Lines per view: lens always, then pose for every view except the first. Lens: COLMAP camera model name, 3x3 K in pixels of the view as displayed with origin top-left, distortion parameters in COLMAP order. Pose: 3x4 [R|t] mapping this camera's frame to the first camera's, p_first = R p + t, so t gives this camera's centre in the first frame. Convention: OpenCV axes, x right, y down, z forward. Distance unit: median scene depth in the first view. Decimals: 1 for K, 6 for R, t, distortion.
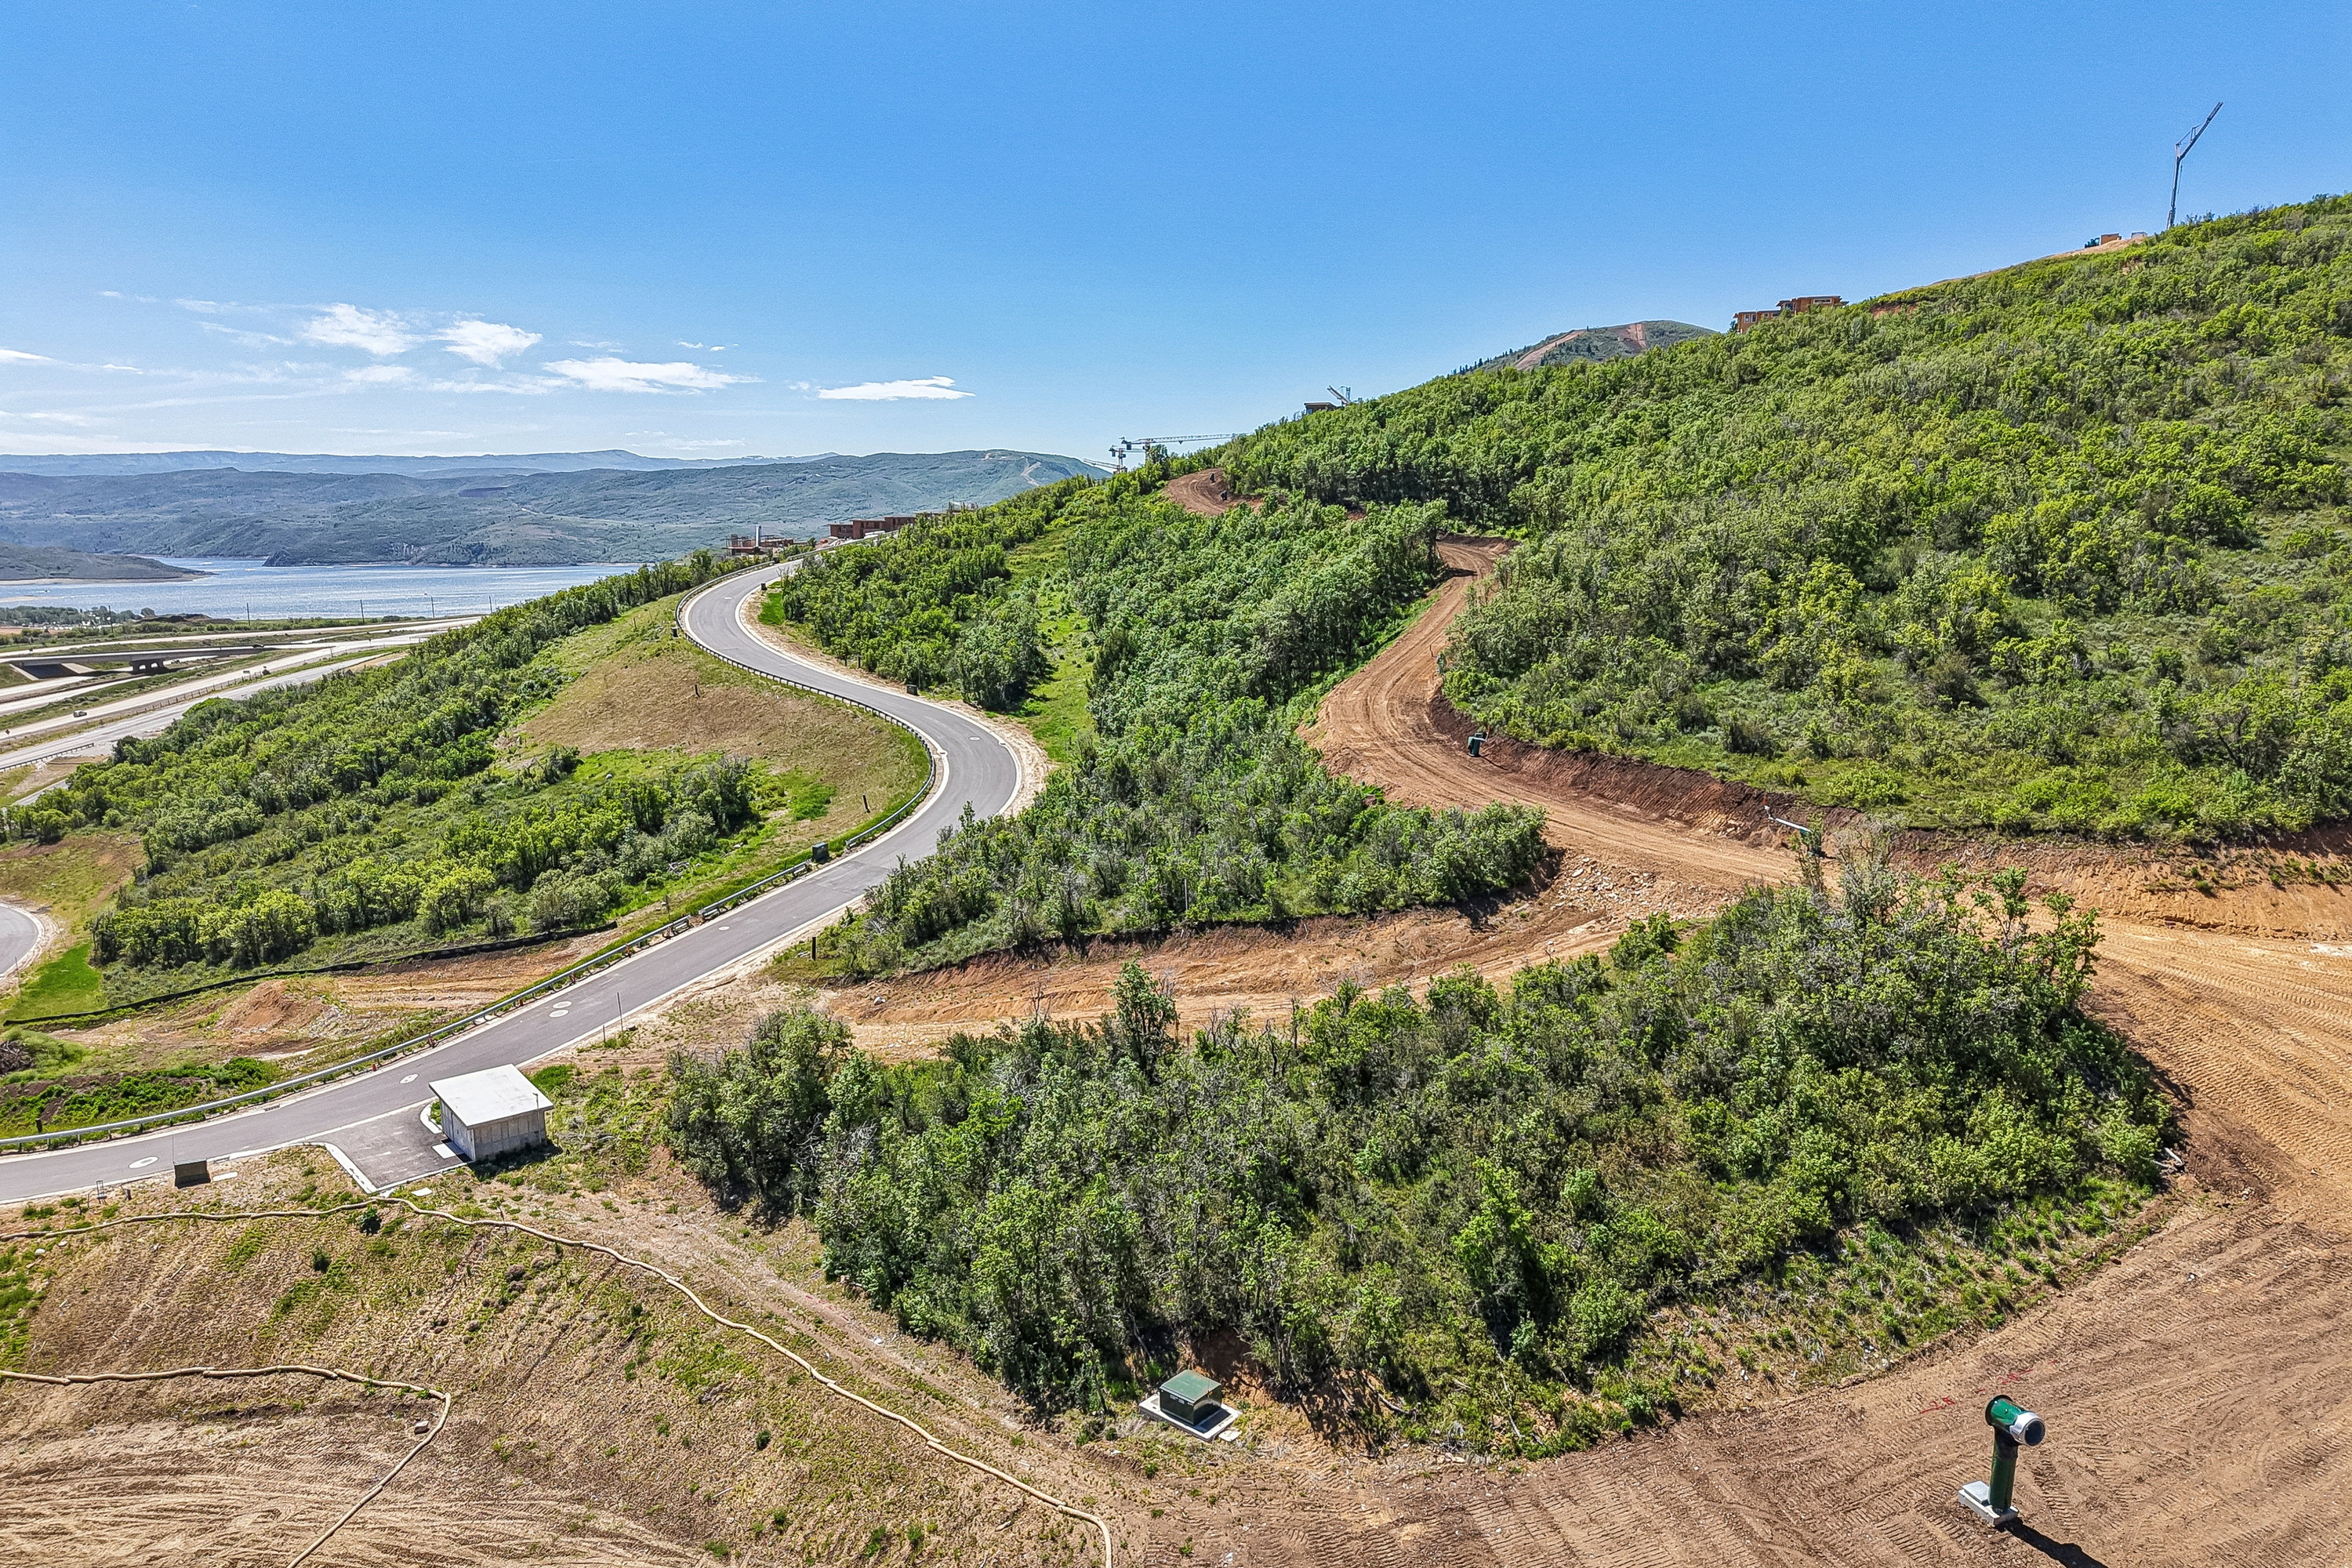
lens RADIAL K [[1544.7, 0, 1181.7], [0, 1544.7, 852.2], [0, 0, 1]] dist [0.033331, -0.029533]
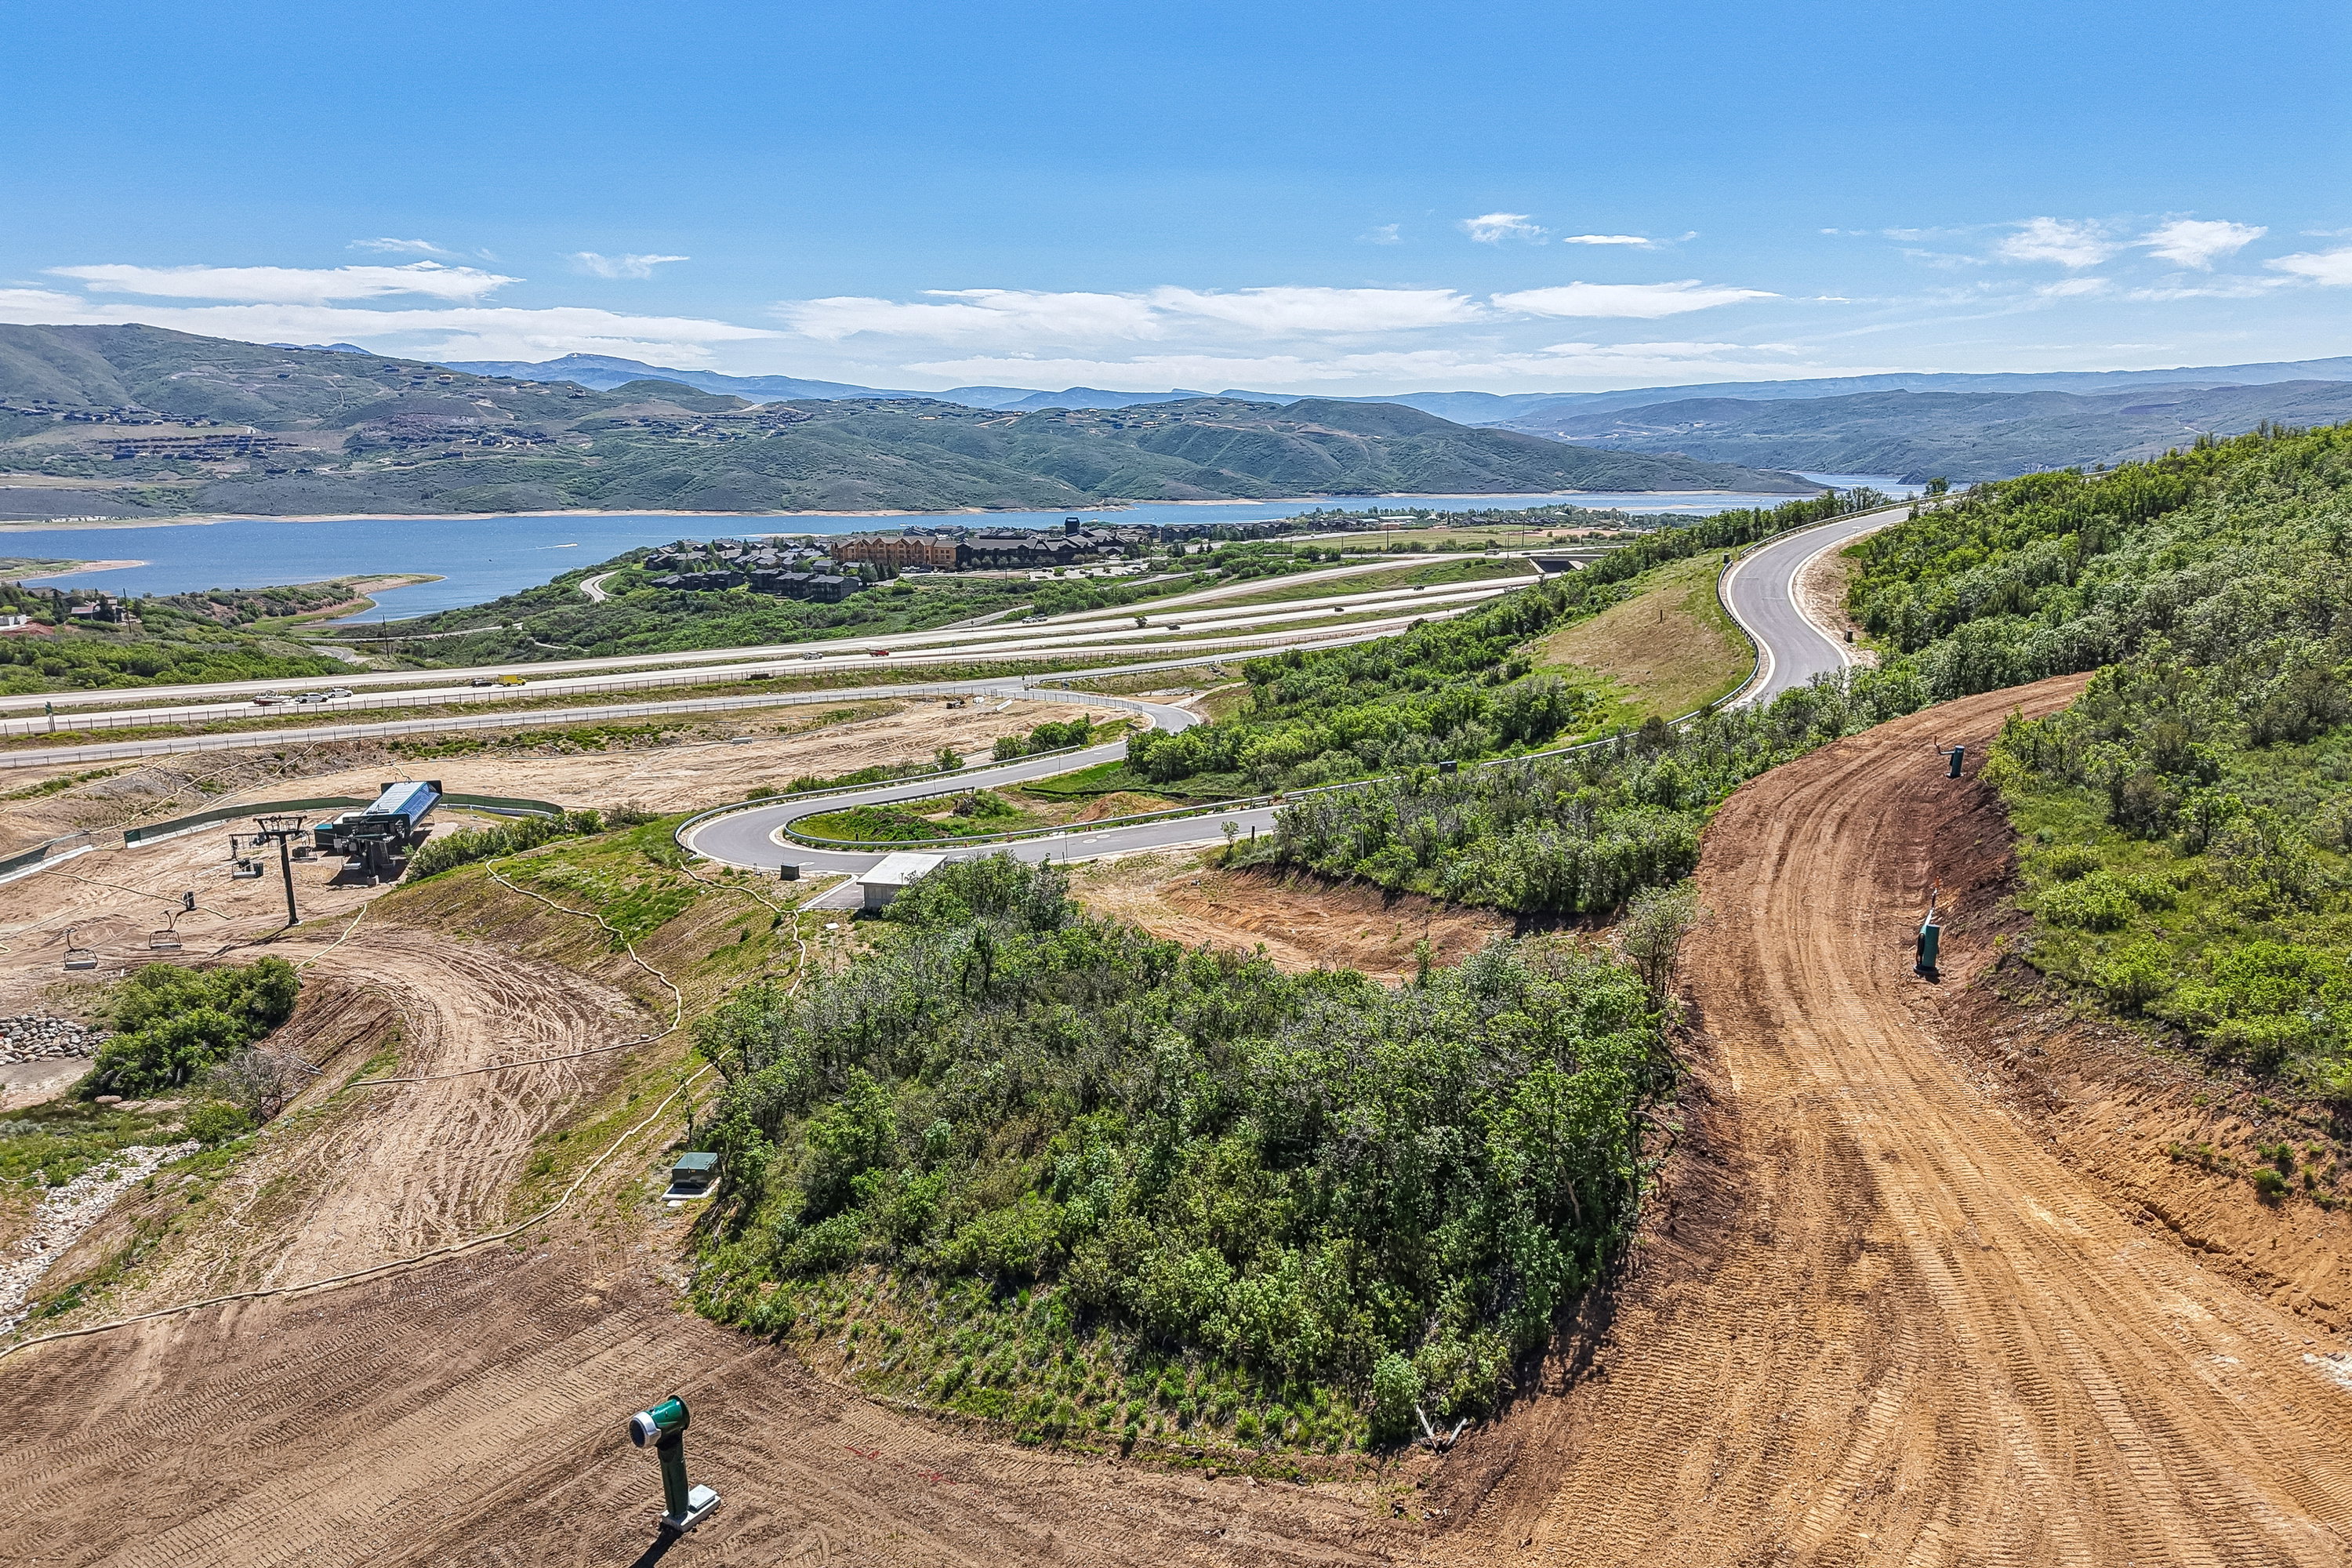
lens RADIAL K [[1566.9, 0, 1191.2], [0, 1566.9, 822.4], [0, 0, 1]] dist [0.031094, -0.030814]
pose [[0.585034, 0.196920, -0.786739, 0.830543], [-0.174918, 0.977880, 0.114690, -0.091991], [0.791921, 0.070517, 0.606538, 0.384392]]
